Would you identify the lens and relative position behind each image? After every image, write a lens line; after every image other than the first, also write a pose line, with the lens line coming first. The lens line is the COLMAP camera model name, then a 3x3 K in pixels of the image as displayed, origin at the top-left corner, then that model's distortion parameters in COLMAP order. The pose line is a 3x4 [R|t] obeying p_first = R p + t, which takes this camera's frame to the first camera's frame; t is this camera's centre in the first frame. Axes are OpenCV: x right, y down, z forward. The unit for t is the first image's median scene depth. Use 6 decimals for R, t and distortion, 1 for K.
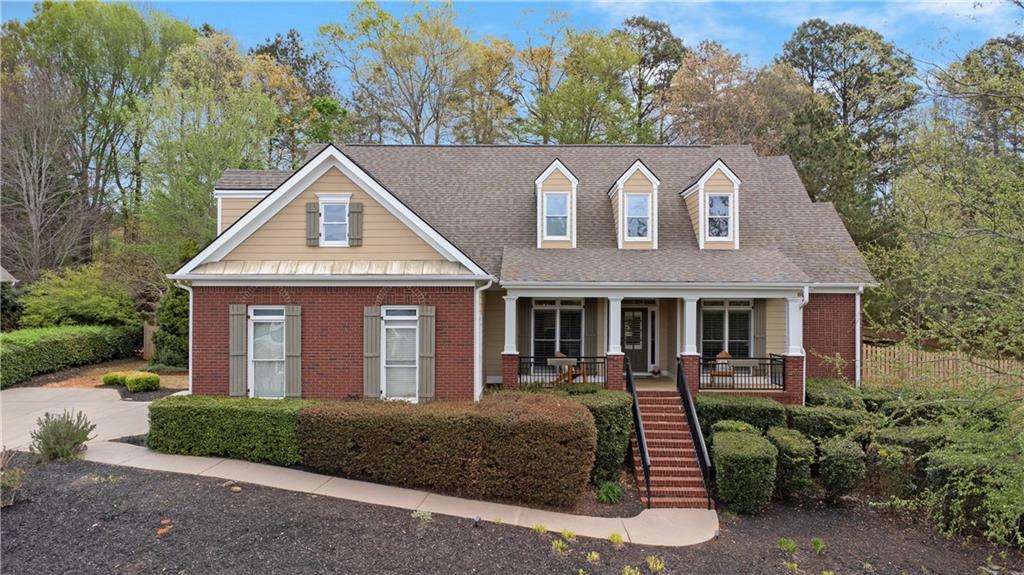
lens RADIAL K [[760.6, 0, 514.0], [0, 760.6, 312.0], [0, 0, 1]] dist [0.009499, 0.001983]
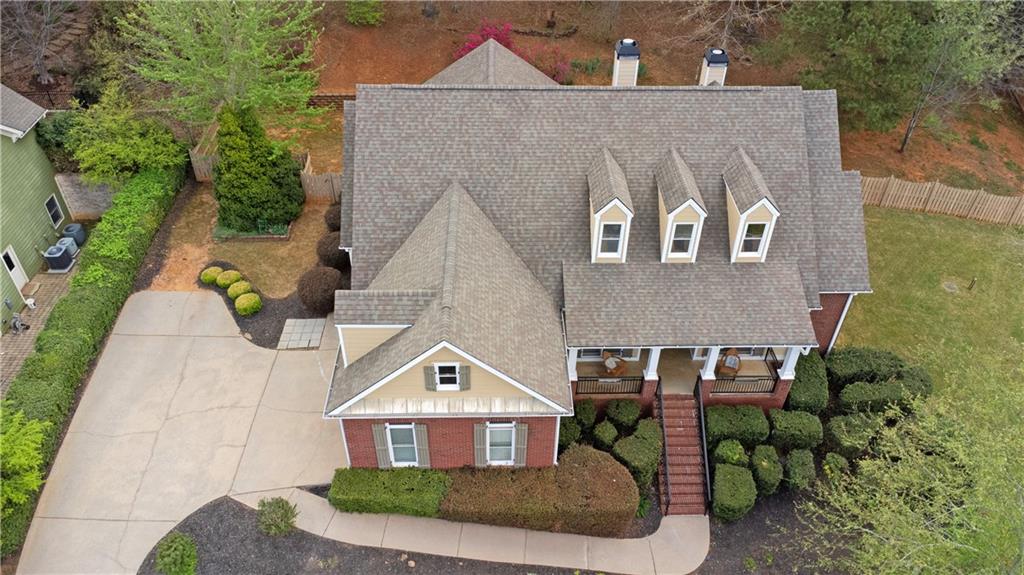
lens RADIAL K [[750.4, 0, 512.0], [0, 750.4, 287.5], [0, 0, 1]] dist [0.025169, 0.000149]
pose [[0.998975, -0.021300, 0.039947, -0.149941], [-0.009735, 0.760673, 0.649062, -0.875903], [-0.044212, -0.648785, 0.759686, 0.130578]]
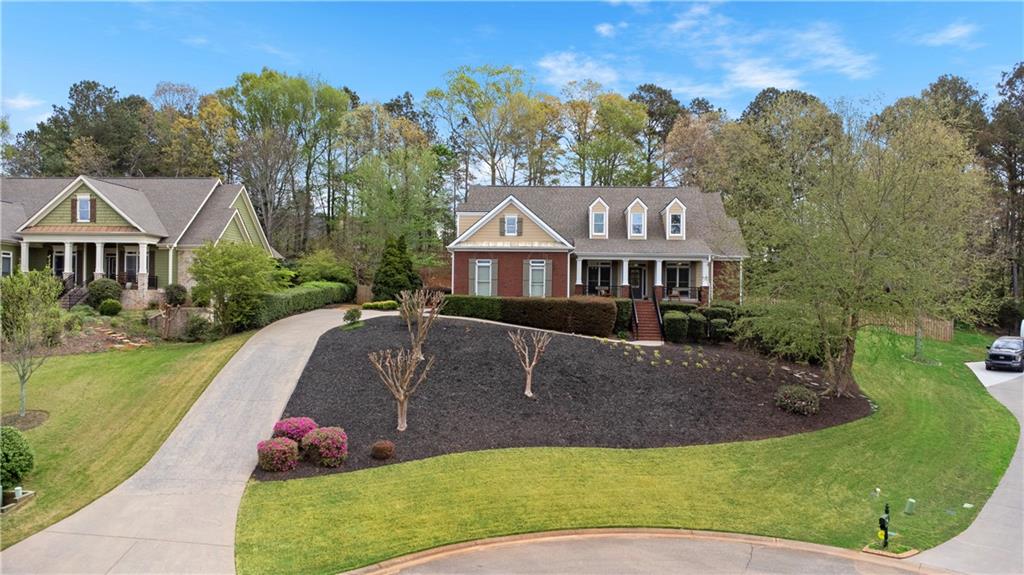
lens RADIAL K [[760.6, 0, 514.0], [0, 760.6, 312.0], [0, 0, 1]] dist [0.009499, 0.001983]
pose [[0.999566, 0.009449, -0.027909, -0.131539], [-0.009640, 0.999931, -0.006712, 0.151551], [0.027844, 0.006978, 0.999588, -1.242114]]
